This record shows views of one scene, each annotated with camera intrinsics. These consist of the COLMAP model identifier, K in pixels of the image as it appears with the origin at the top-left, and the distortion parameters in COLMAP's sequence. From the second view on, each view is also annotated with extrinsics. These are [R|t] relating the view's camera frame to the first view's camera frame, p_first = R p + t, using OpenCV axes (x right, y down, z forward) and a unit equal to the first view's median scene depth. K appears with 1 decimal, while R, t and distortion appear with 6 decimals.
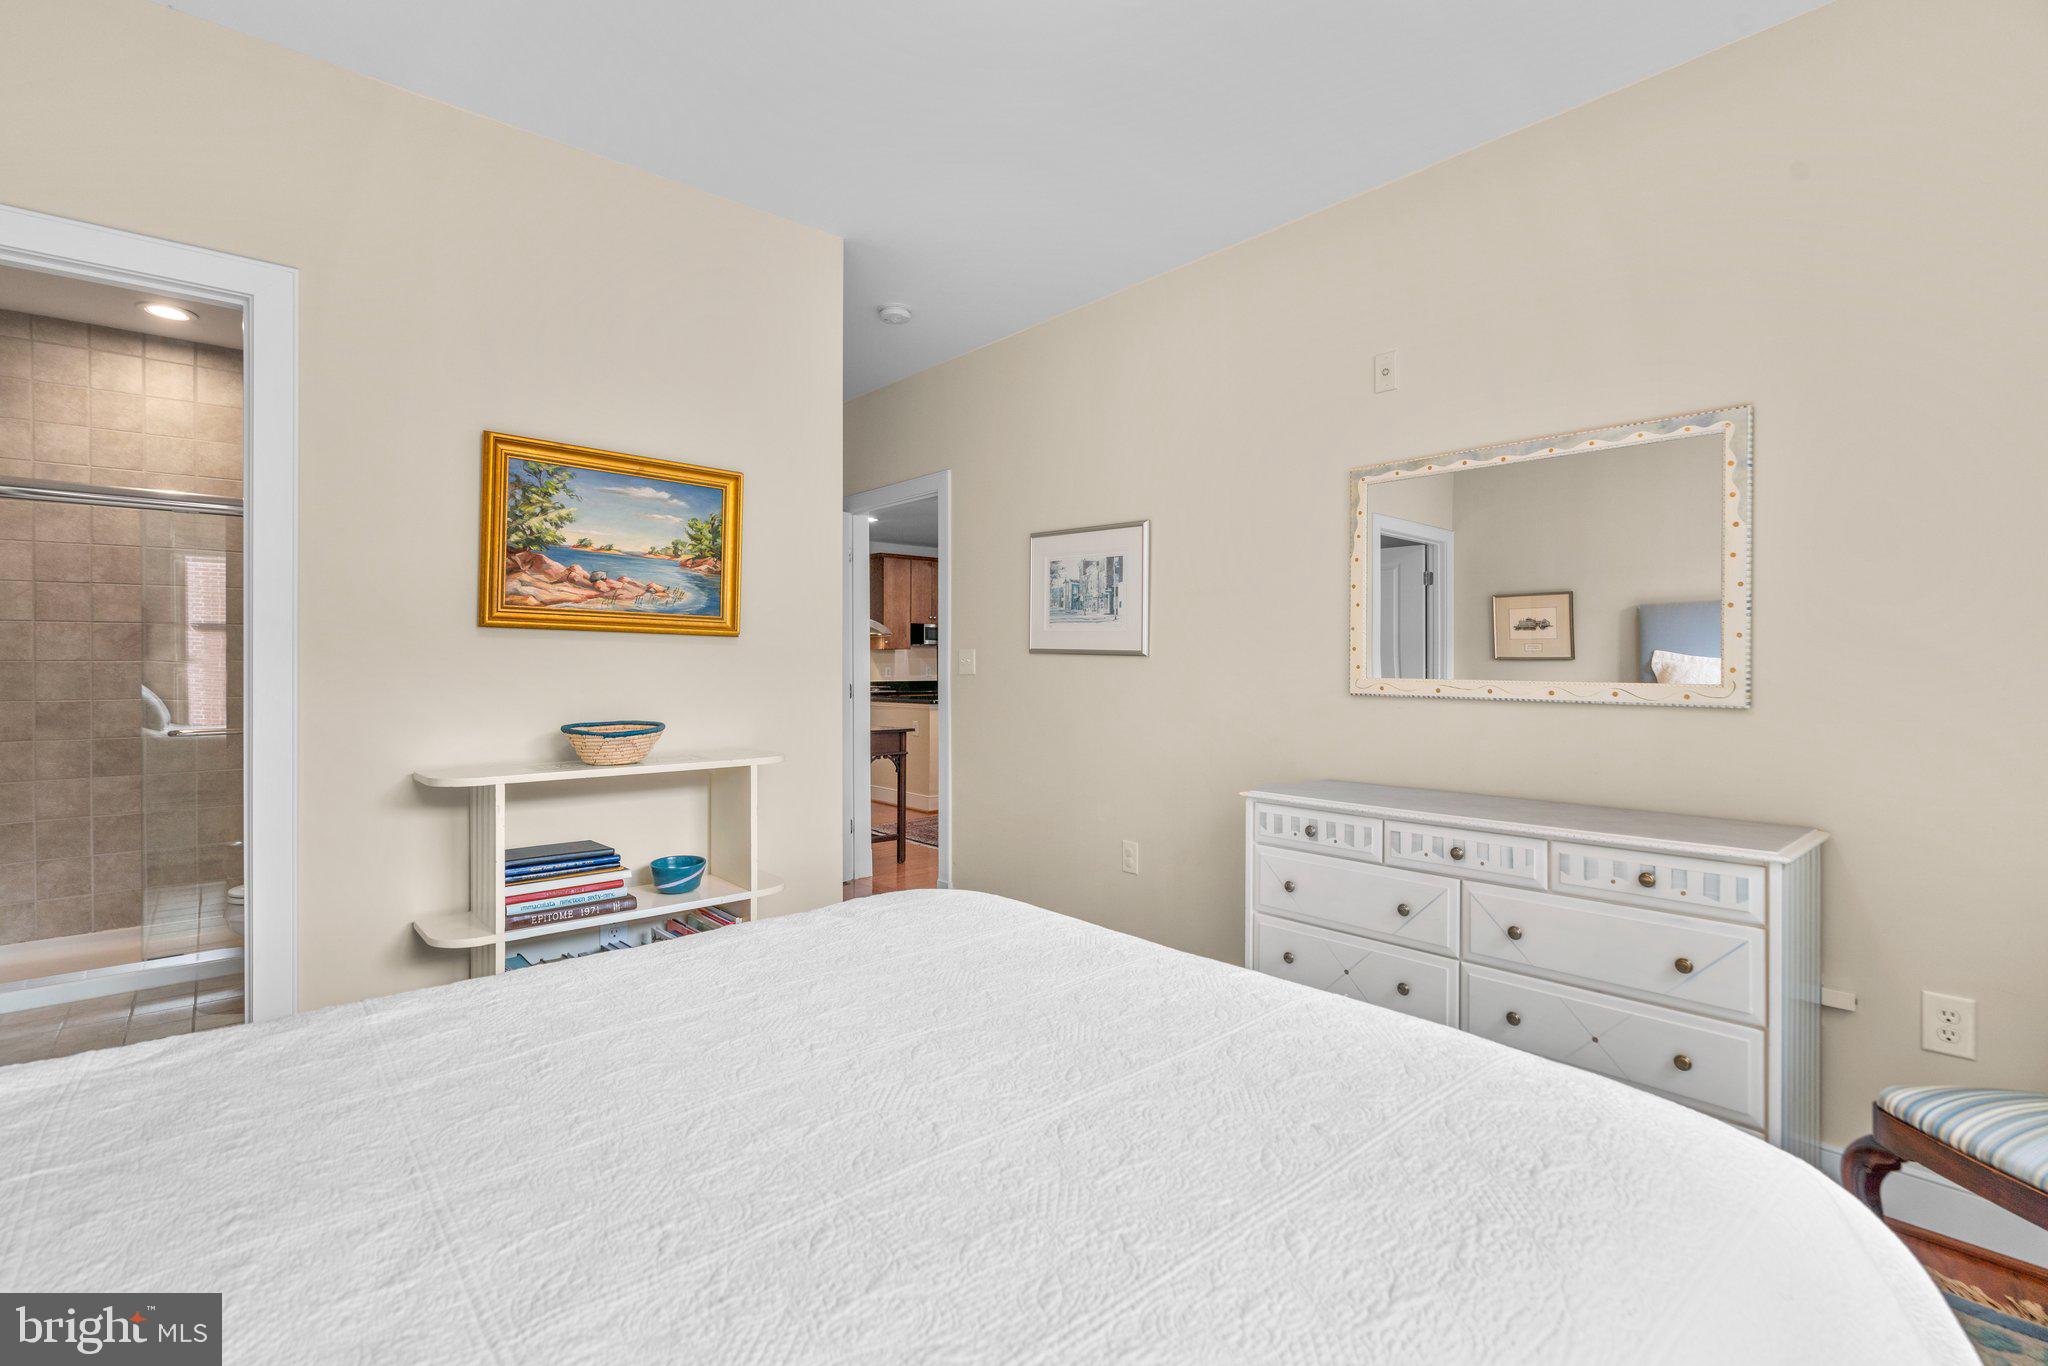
lens RADIAL K [[924.2, 0, 1011.1], [0, 924.2, 666.2], [0, 0, 1]] dist [-0.017962, 0.008326]
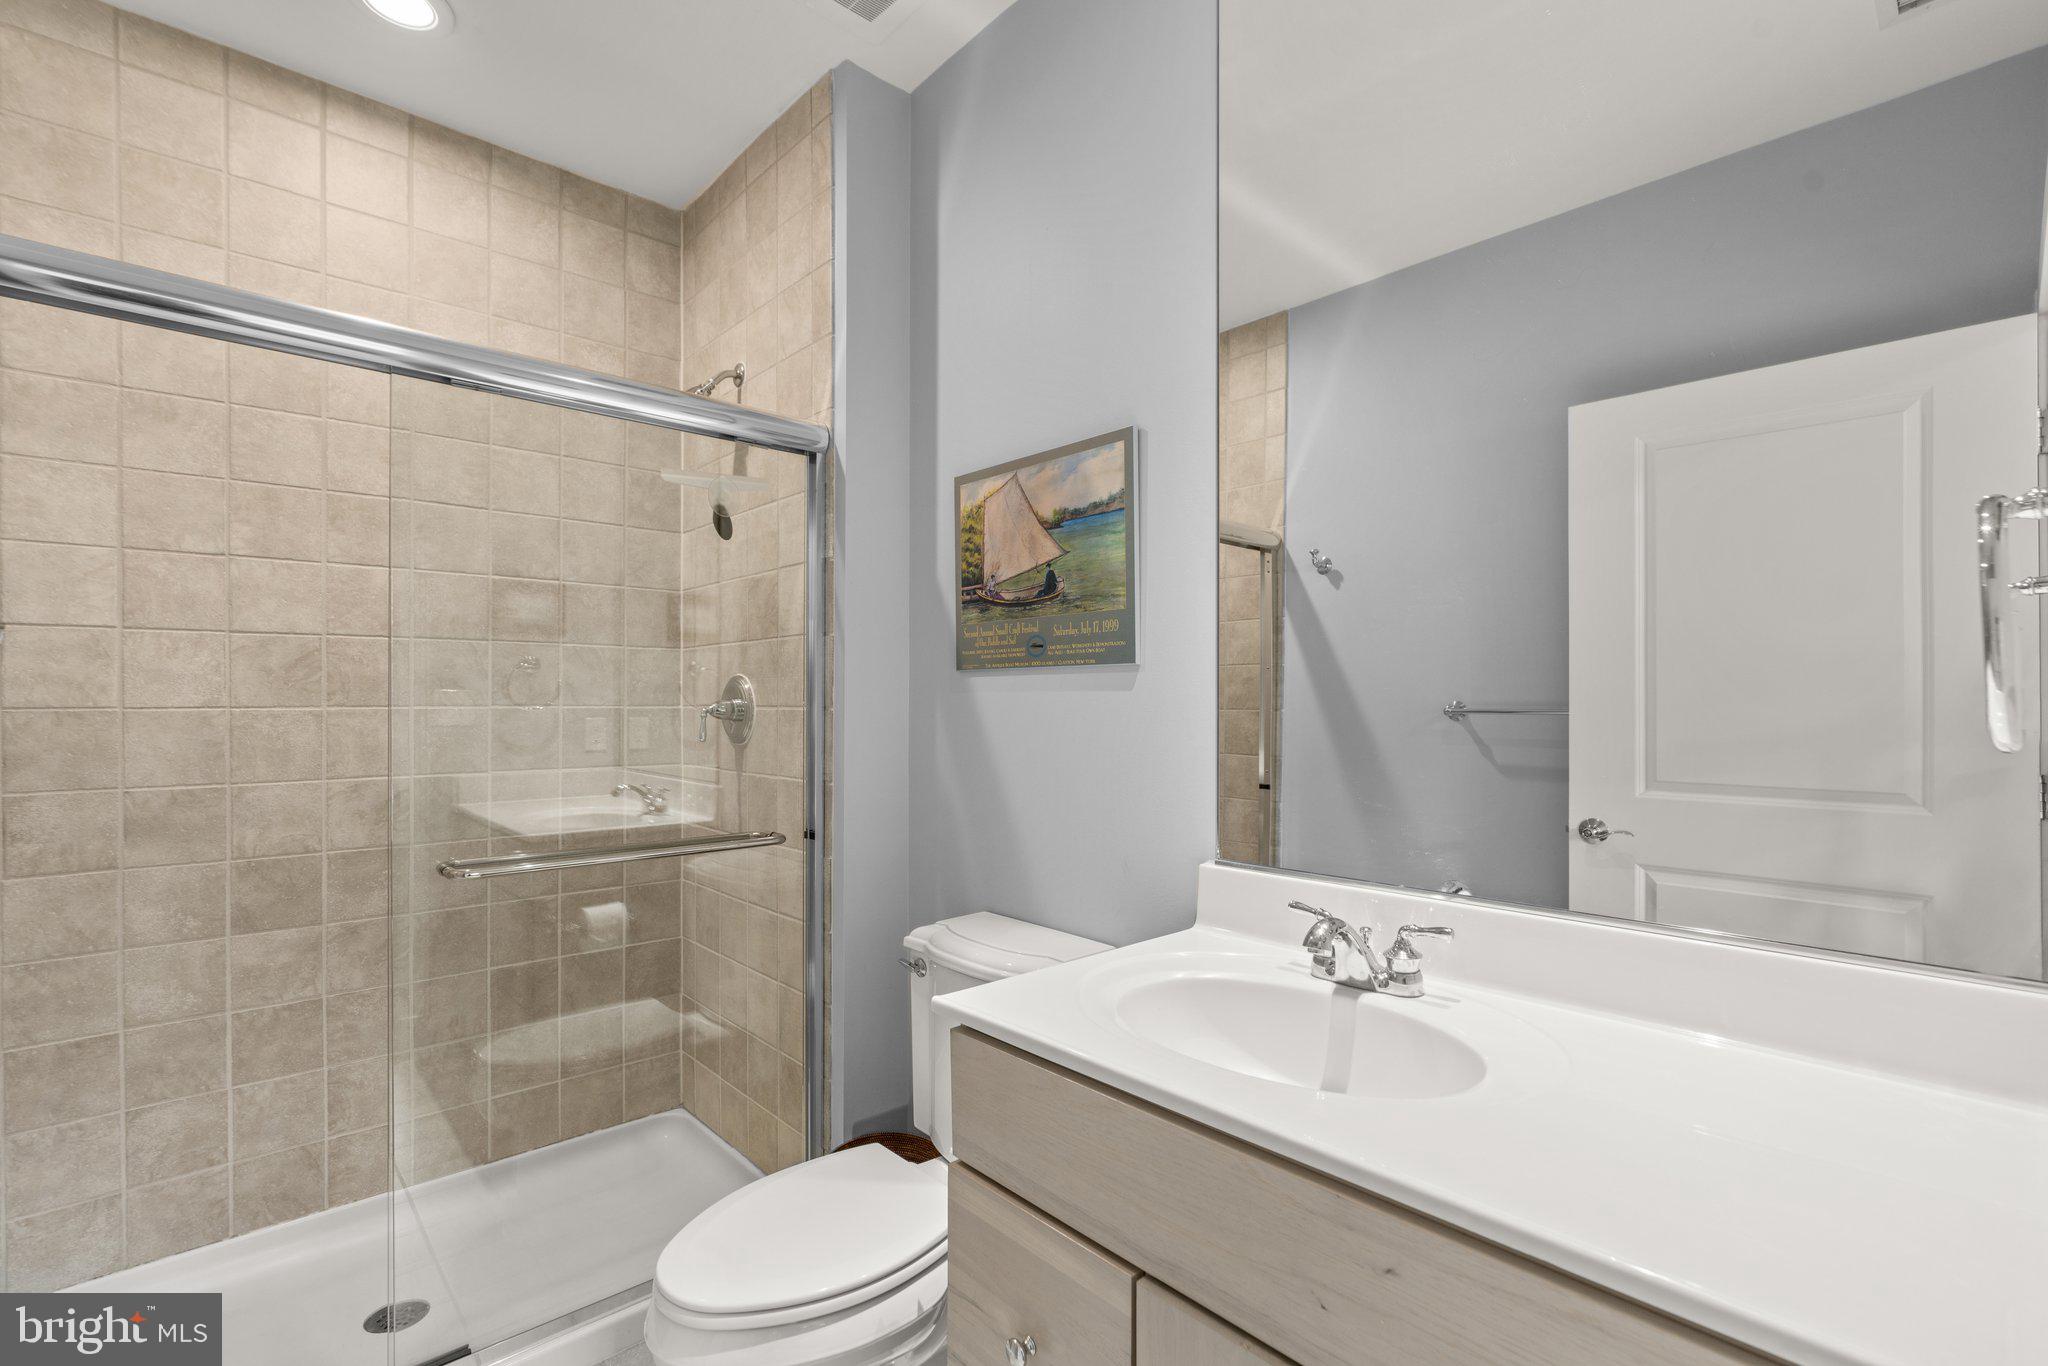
lens RADIAL K [[924.2, 0, 1011.3], [0, 924.2, 697.2], [0, 0, 1]] dist [-0.017962, 0.008326]
pose [[0.999684, 0.002198, 0.025057, -0.864031], [-0.002221, 0.999997, 0.000887, -0.019429], [-0.025055, -0.000942, 0.999686, 0.710909]]
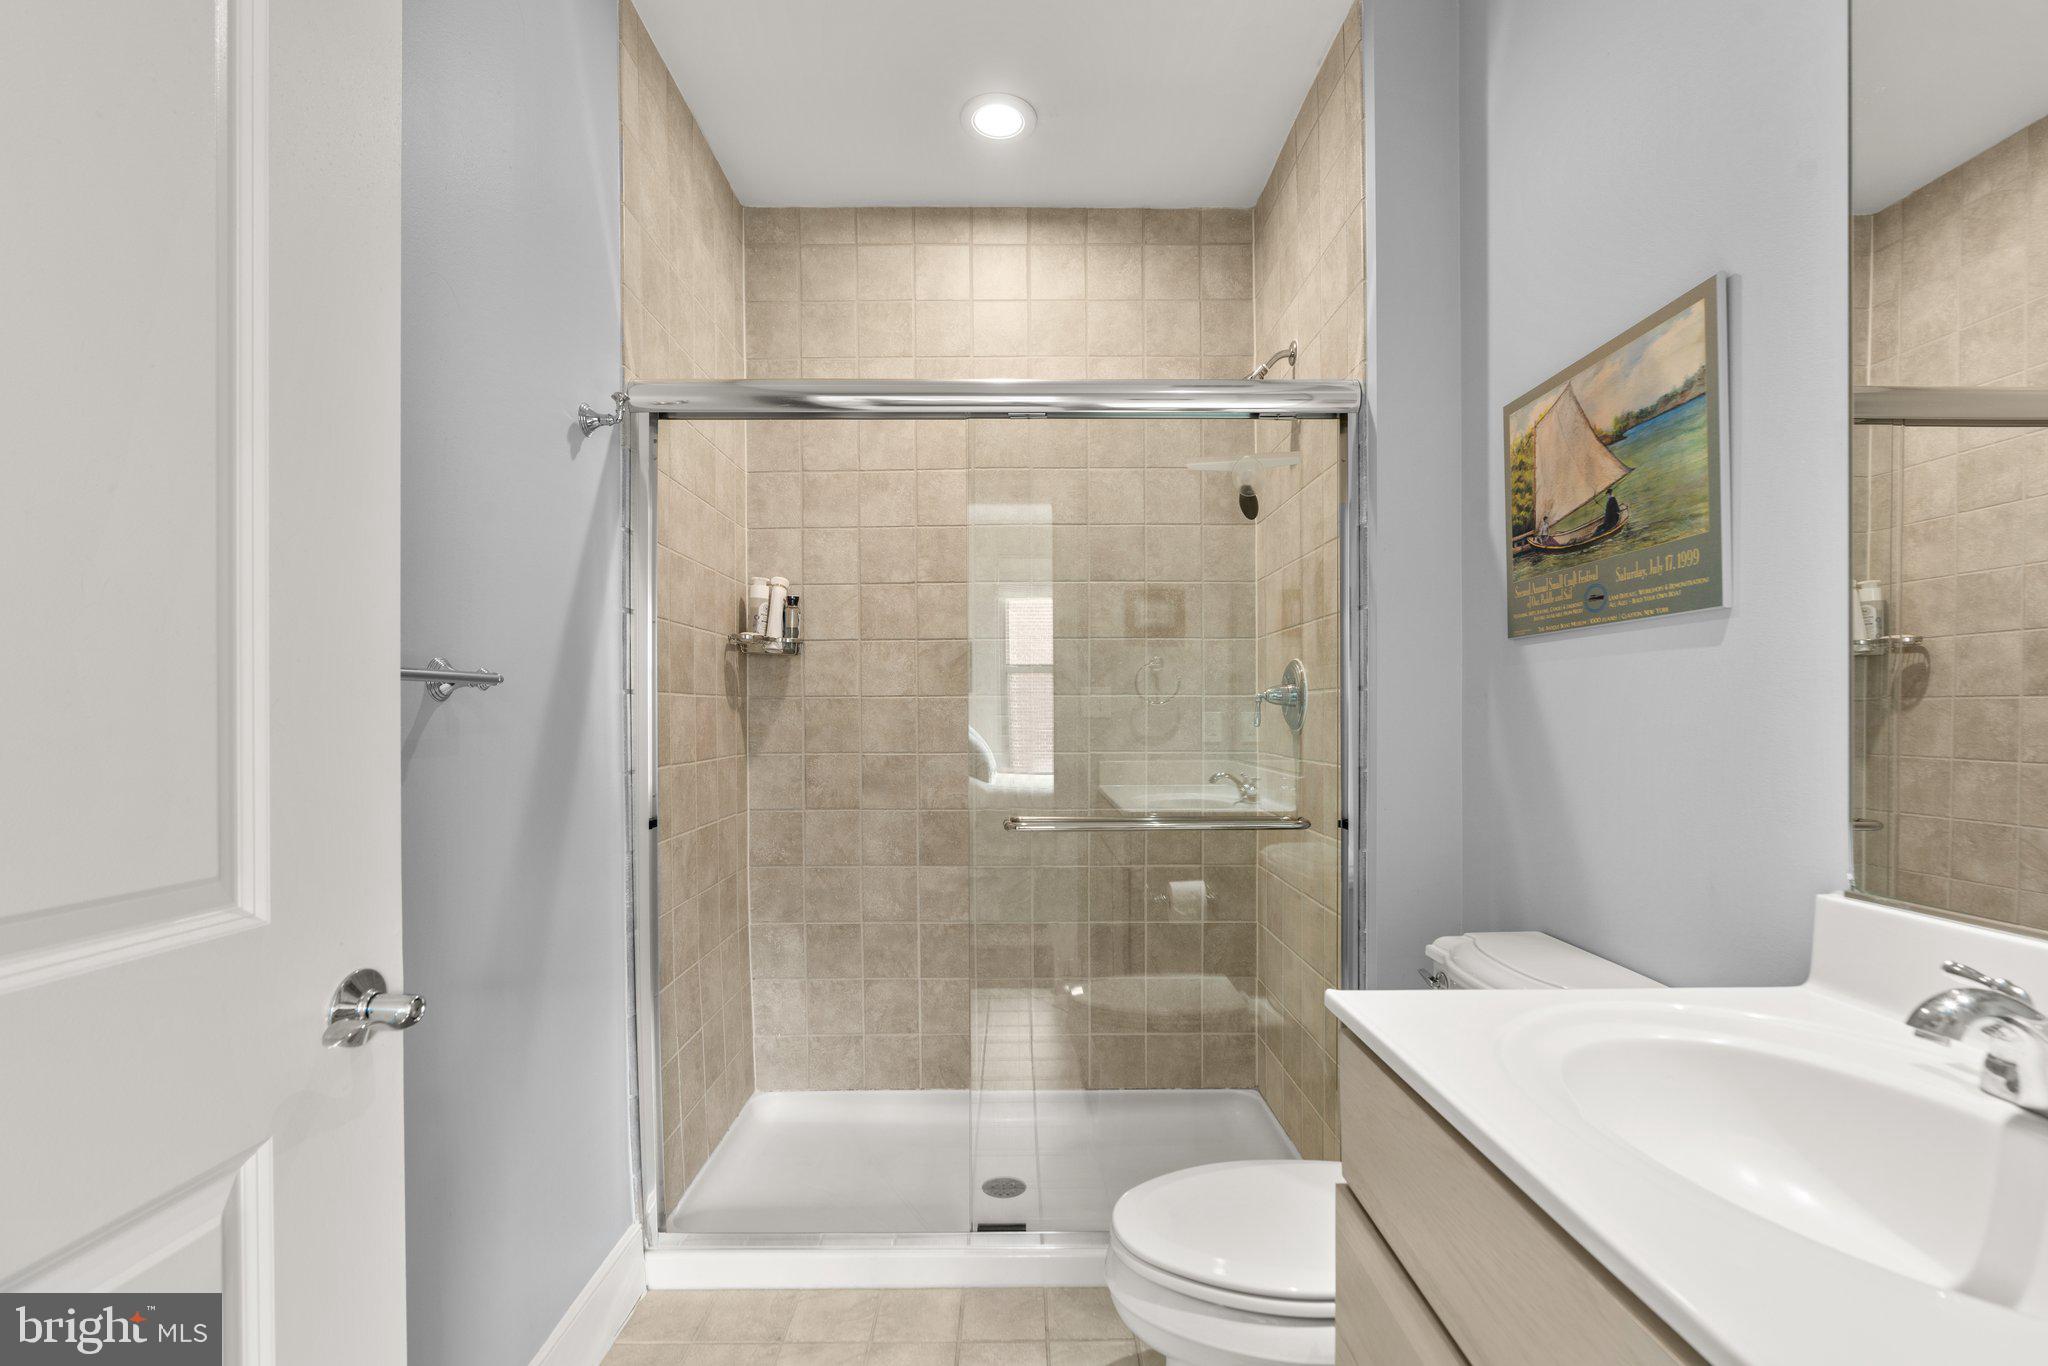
lens RADIAL K [[924.2, 0, 1020.7], [0, 924.2, 713.2], [0, 0, 1]] dist [-0.017962, 0.008326]
pose [[0.762498, 0.000254, -0.646990, -0.738666], [0.003583, 0.999983, 0.004615, 0.005931], [0.646980, -0.005837, 0.762484, 0.774855]]
